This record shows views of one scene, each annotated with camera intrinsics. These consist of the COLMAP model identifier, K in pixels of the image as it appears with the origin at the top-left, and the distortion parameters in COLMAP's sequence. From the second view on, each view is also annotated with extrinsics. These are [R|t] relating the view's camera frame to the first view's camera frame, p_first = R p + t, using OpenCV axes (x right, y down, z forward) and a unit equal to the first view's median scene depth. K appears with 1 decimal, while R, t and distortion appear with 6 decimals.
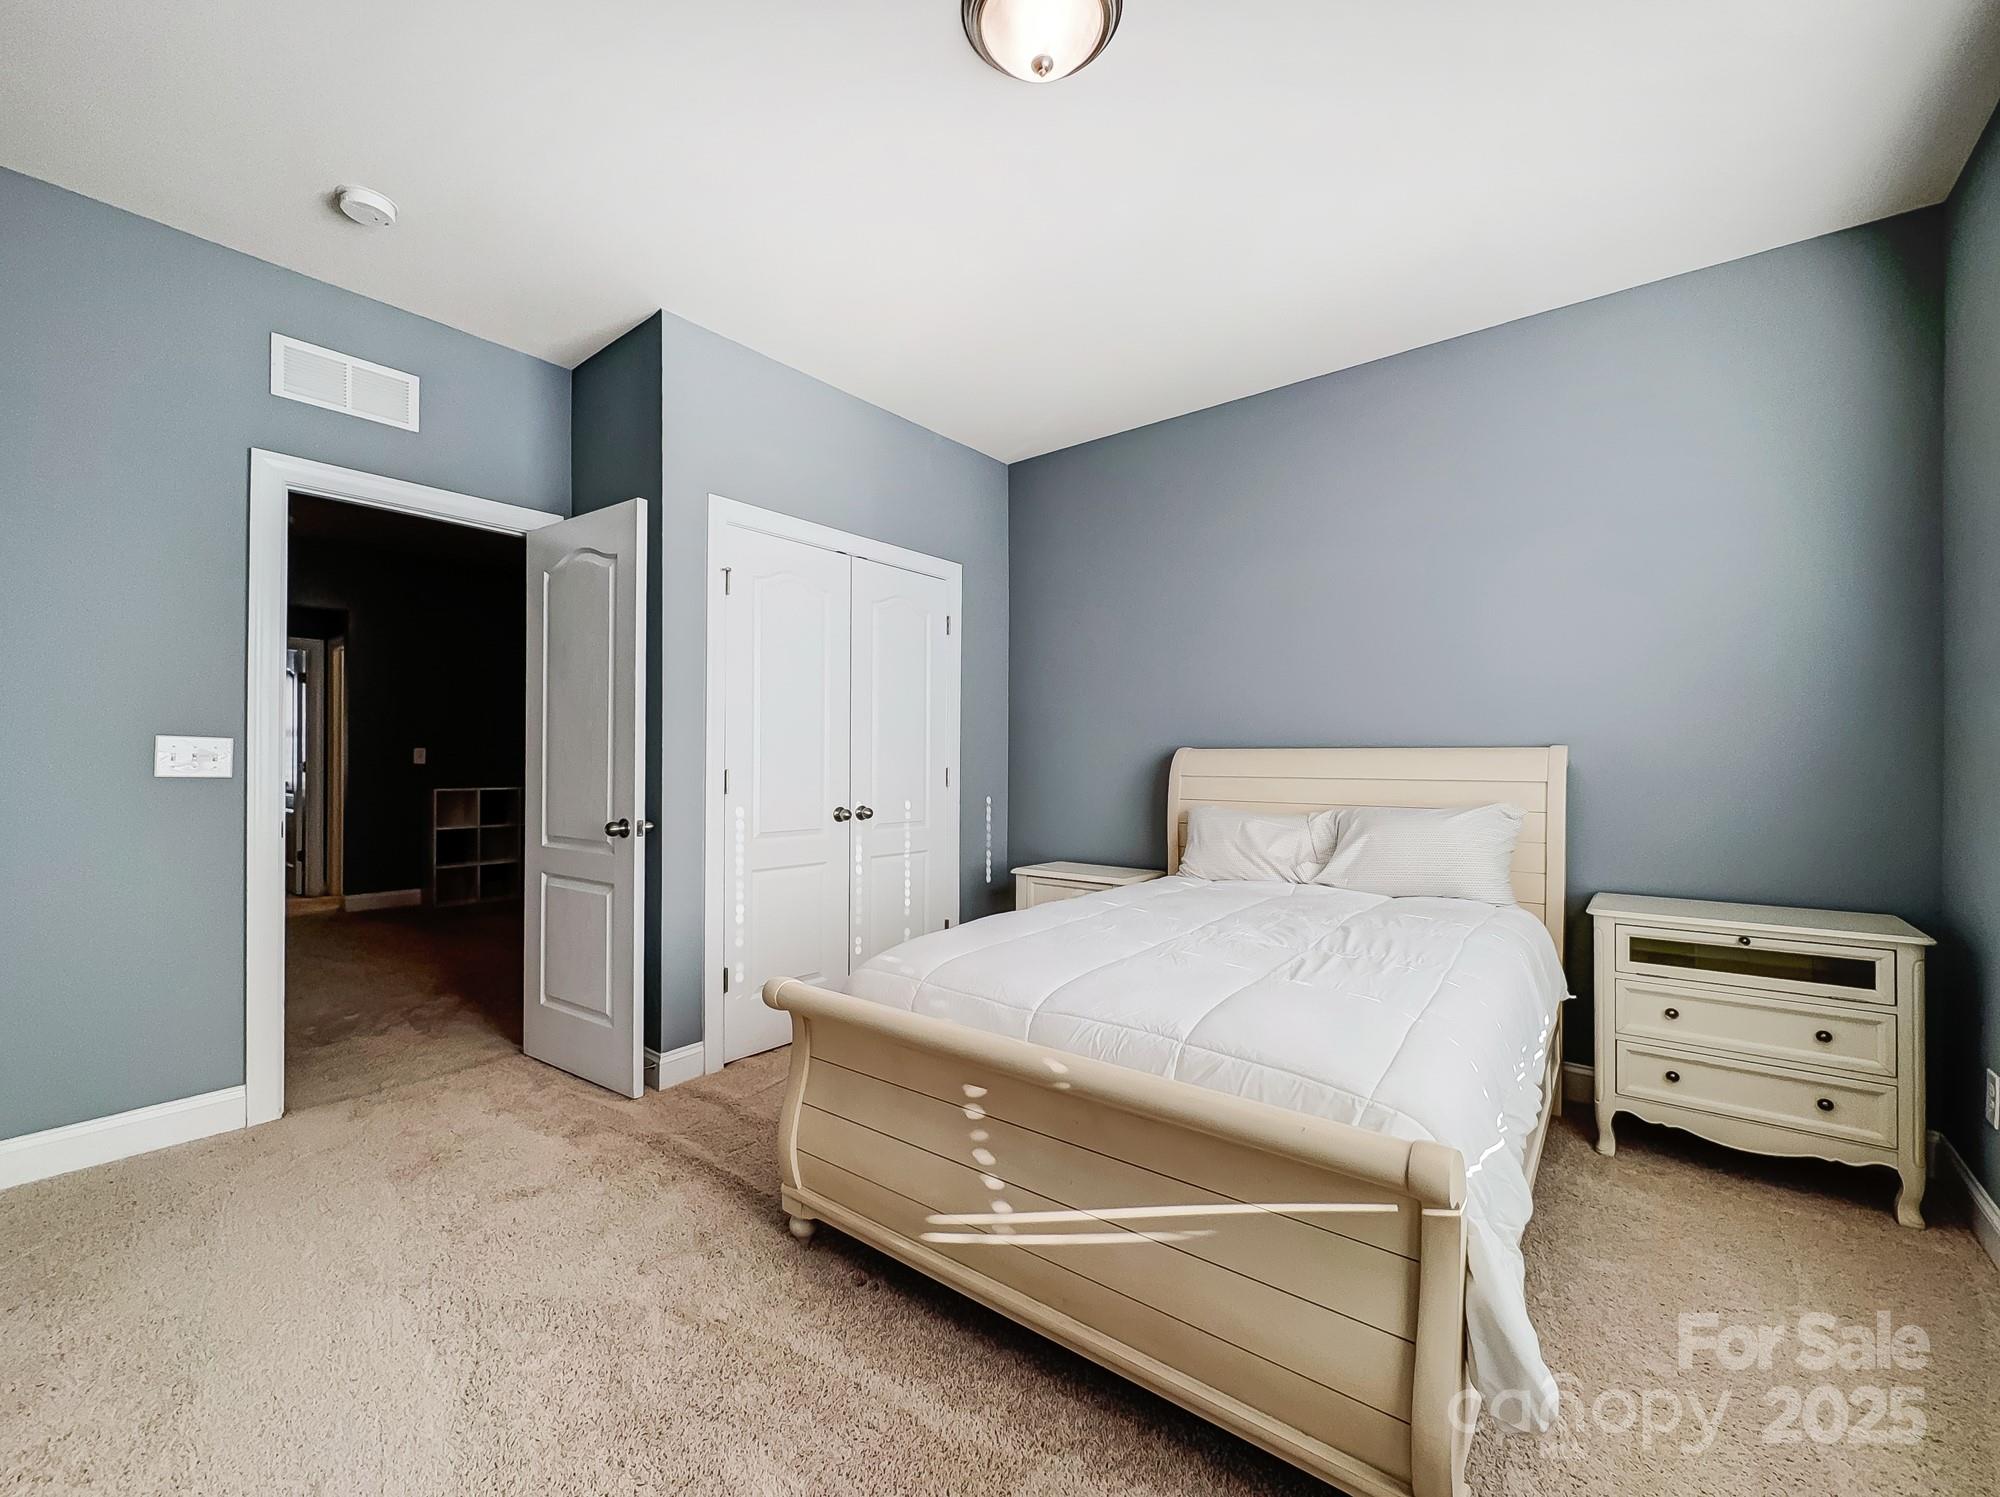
lens RADIAL K [[814.7, 0, 998.5], [0, 814.7, 759.6], [0, 0, 1]] dist [-0.000930, 0.000407]
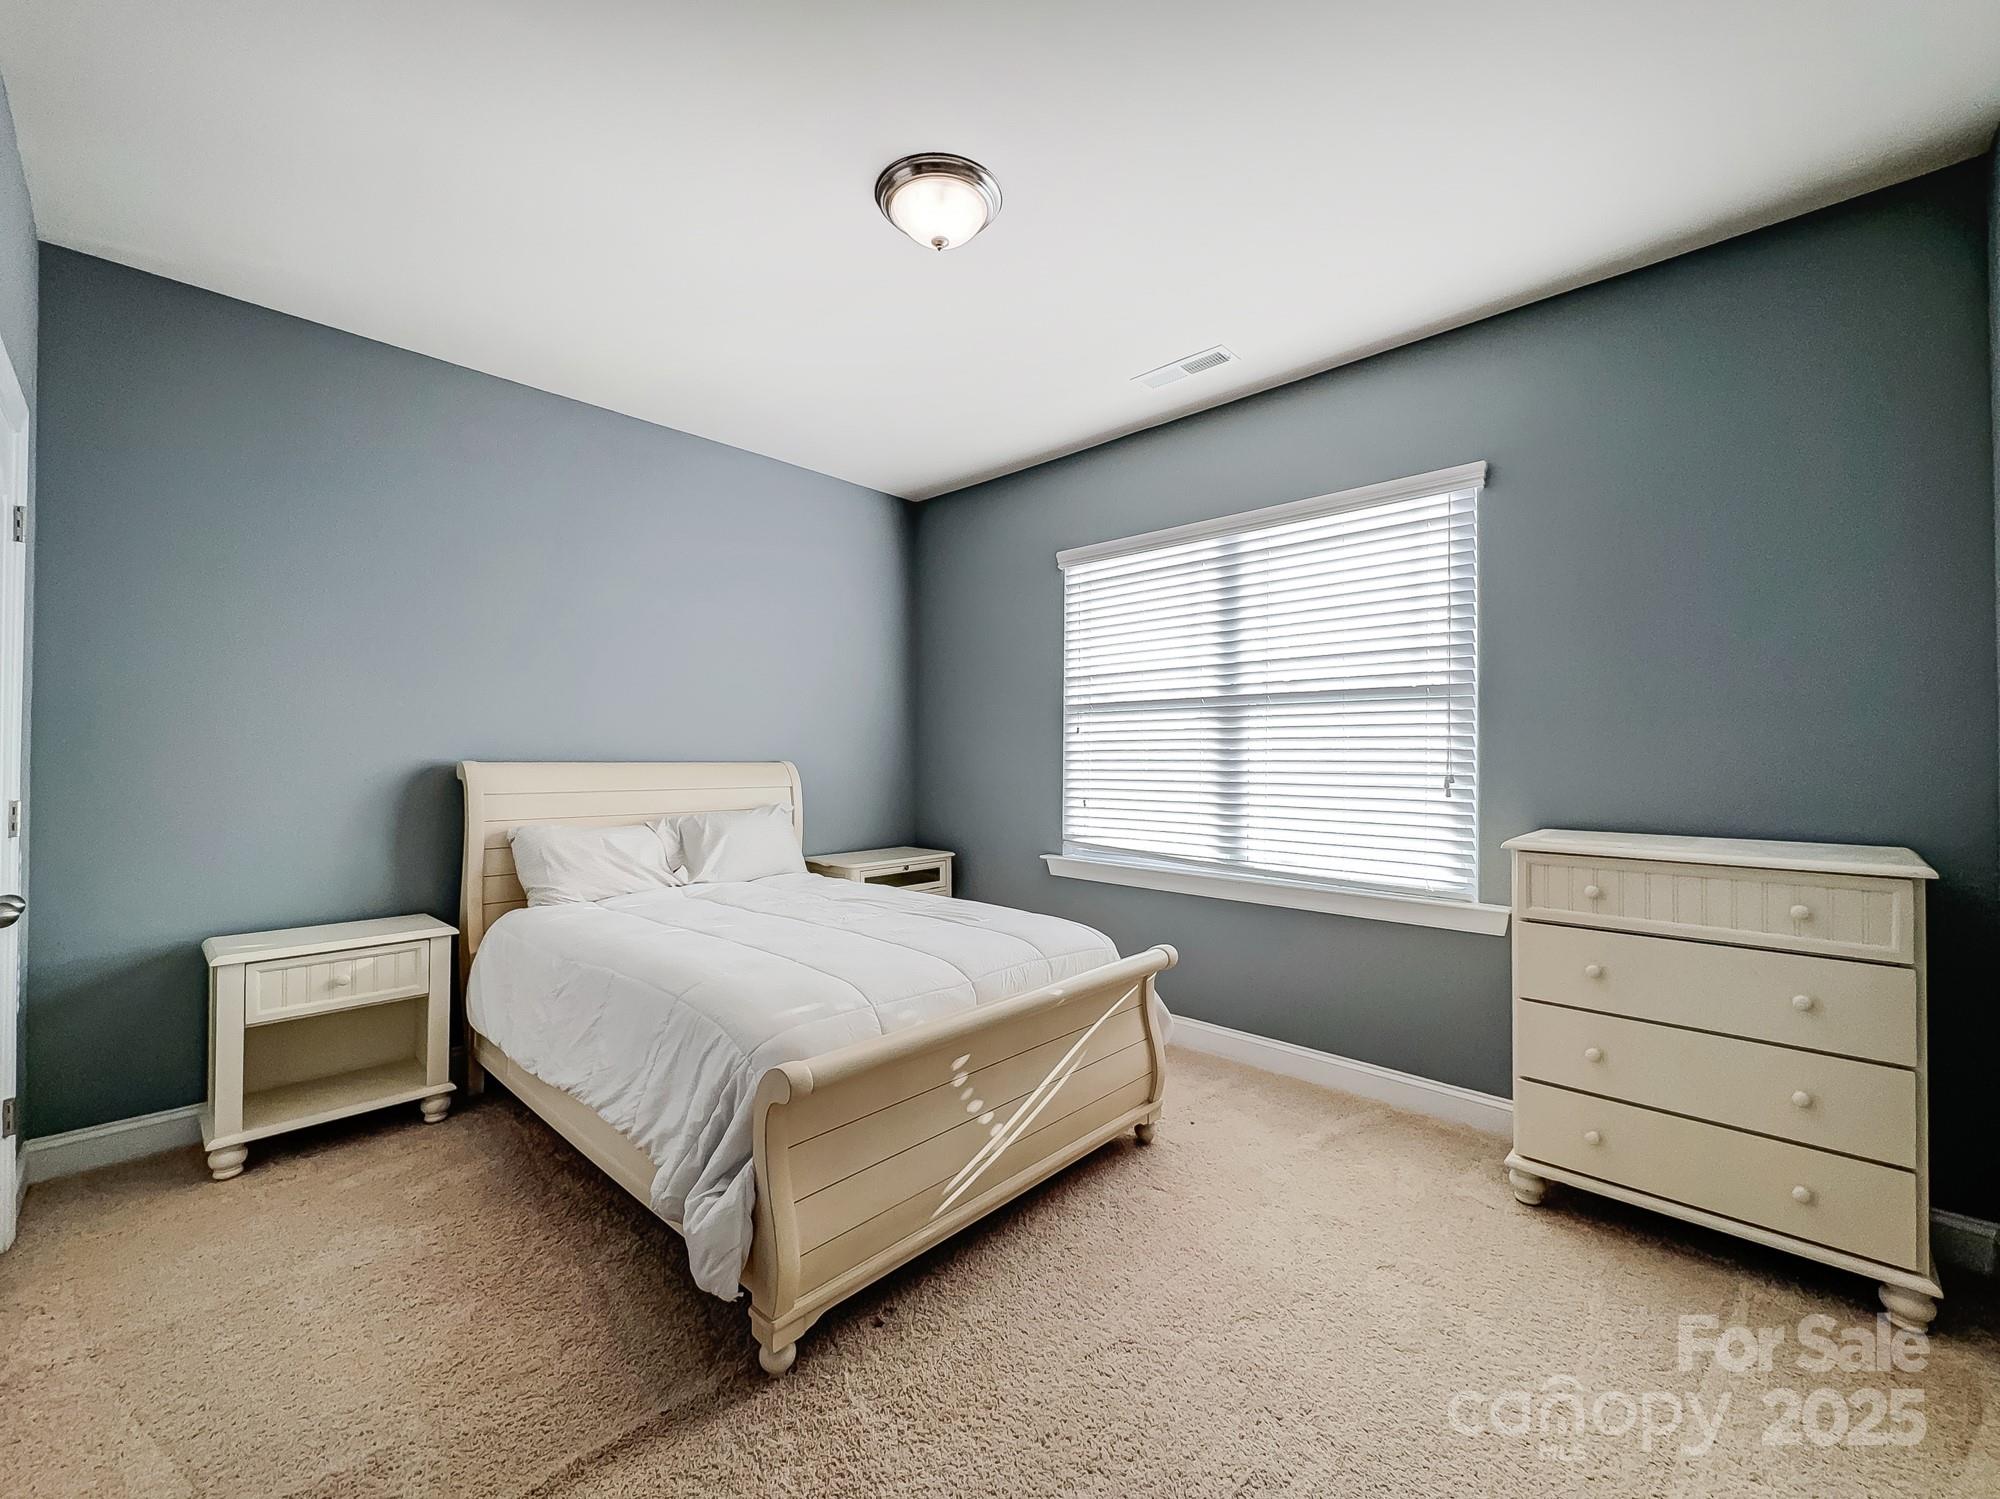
lens RADIAL K [[814.7, 0, 997.3], [0, 814.7, 748.3], [0, 0, 1]] dist [-0.000930, 0.000407]
pose [[0.088305, 0.006596, 0.996072, -1.154192], [-0.010210, 0.999932, -0.005716, -0.055454], [-0.996041, -0.009665, 0.088367, 0.774316]]
